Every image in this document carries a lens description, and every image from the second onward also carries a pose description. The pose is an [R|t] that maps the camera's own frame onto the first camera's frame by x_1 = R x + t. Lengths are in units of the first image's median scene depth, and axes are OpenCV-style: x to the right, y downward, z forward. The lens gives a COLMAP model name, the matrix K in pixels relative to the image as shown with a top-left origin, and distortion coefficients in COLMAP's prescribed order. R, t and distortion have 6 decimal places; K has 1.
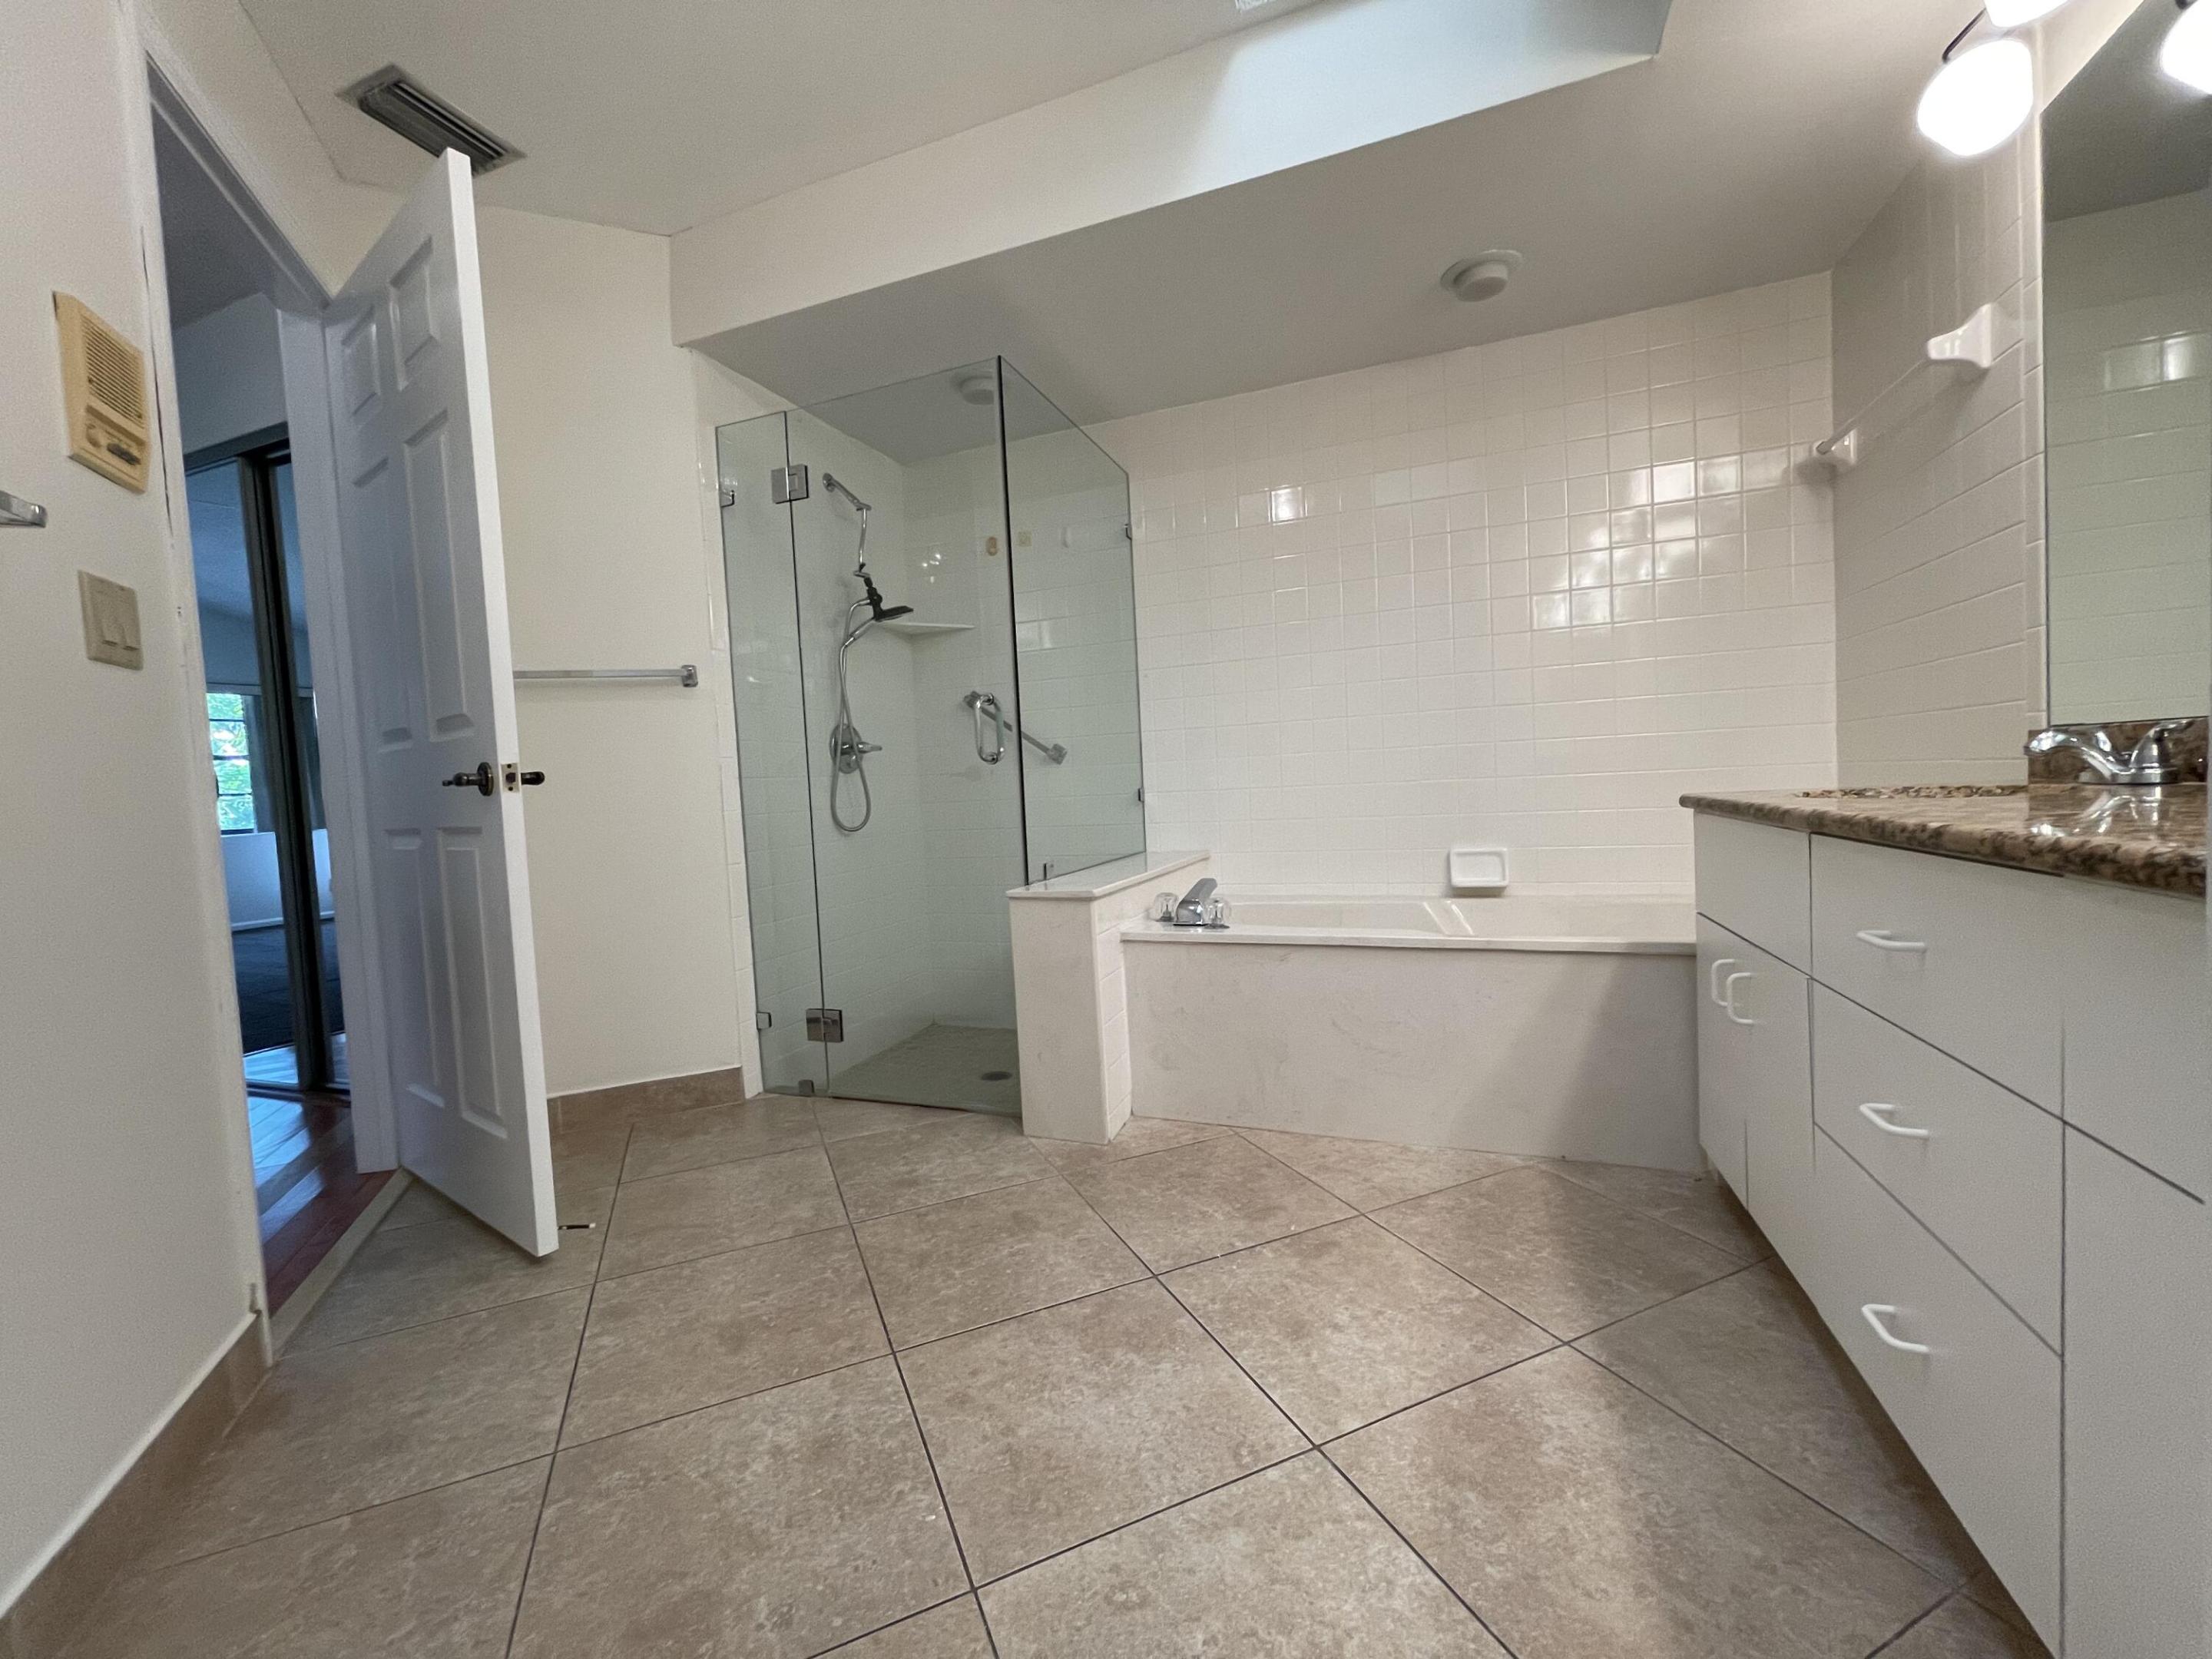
lens RADIAL K [[888.5, 0, 1101.2], [0, 888.5, 821.1], [0, 0, 1]] dist [0.001722, 0.000719]
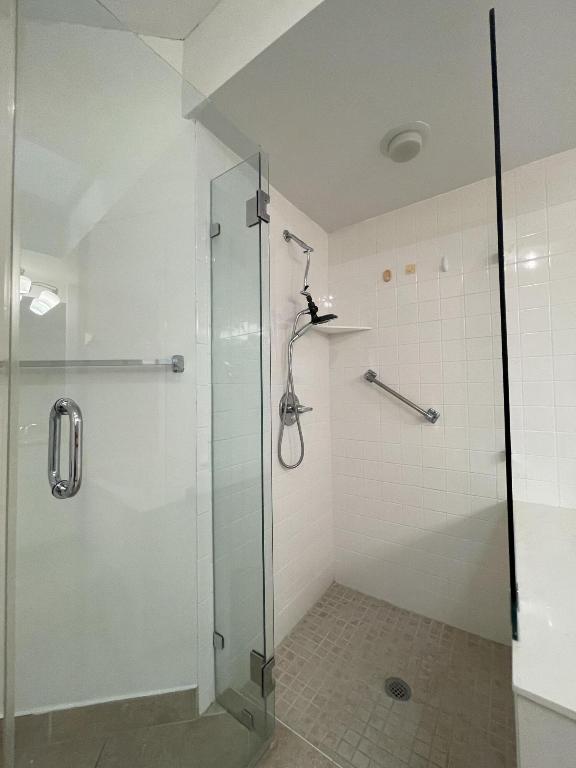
lens RADIAL K [[308.5, 0, 288.0], [0, 308.5, 384.0], [0, 0, 1]] dist [0.001722, 0.000719]
pose [[0.966706, 0.032150, -0.253861, -0.193237], [-0.046823, 0.997550, -0.051968, -0.117092], [0.251568, 0.062124, 0.965844, 0.601772]]
